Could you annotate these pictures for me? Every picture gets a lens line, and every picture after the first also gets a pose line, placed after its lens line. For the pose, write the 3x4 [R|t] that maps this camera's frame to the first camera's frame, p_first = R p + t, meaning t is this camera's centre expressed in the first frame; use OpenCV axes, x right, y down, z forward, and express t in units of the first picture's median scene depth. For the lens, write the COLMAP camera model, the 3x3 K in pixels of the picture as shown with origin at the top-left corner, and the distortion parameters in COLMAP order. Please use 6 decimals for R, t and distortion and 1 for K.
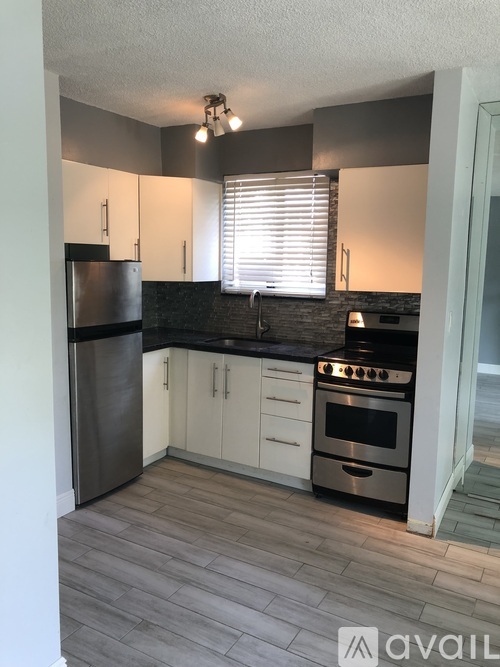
lens RADIAL K [[544.1, 0, 248.2], [0, 544.1, 330.4], [0, 0, 1]] dist [0.037486, -0.062054]
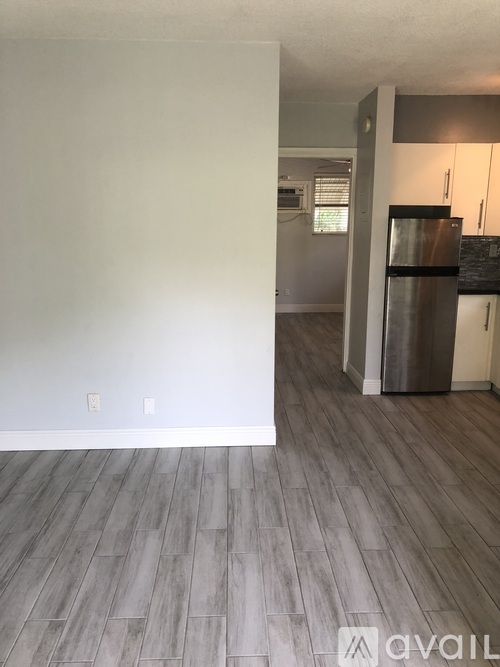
lens RADIAL K [[544.1, 0, 248.2], [0, 544.1, 330.4], [0, 0, 1]] dist [0.037486, -0.062054]
pose [[0.530732, 0.155861, -0.833086, 0.591395], [-0.104392, 0.987482, 0.118242, 0.026230], [0.841086, 0.024213, 0.540359, -0.059405]]
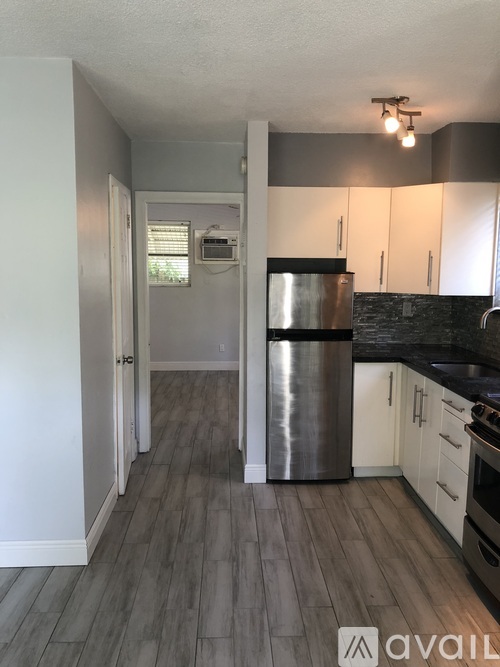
lens RADIAL K [[544.1, 0, 248.2], [0, 544.1, 330.4], [0, 0, 1]] dist [0.037486, -0.062054]
pose [[0.533754, 0.083420, -0.841515, 0.559735], [-0.107151, 0.993773, 0.030550, -0.028036], [0.838824, 0.073863, 0.539369, 0.274025]]
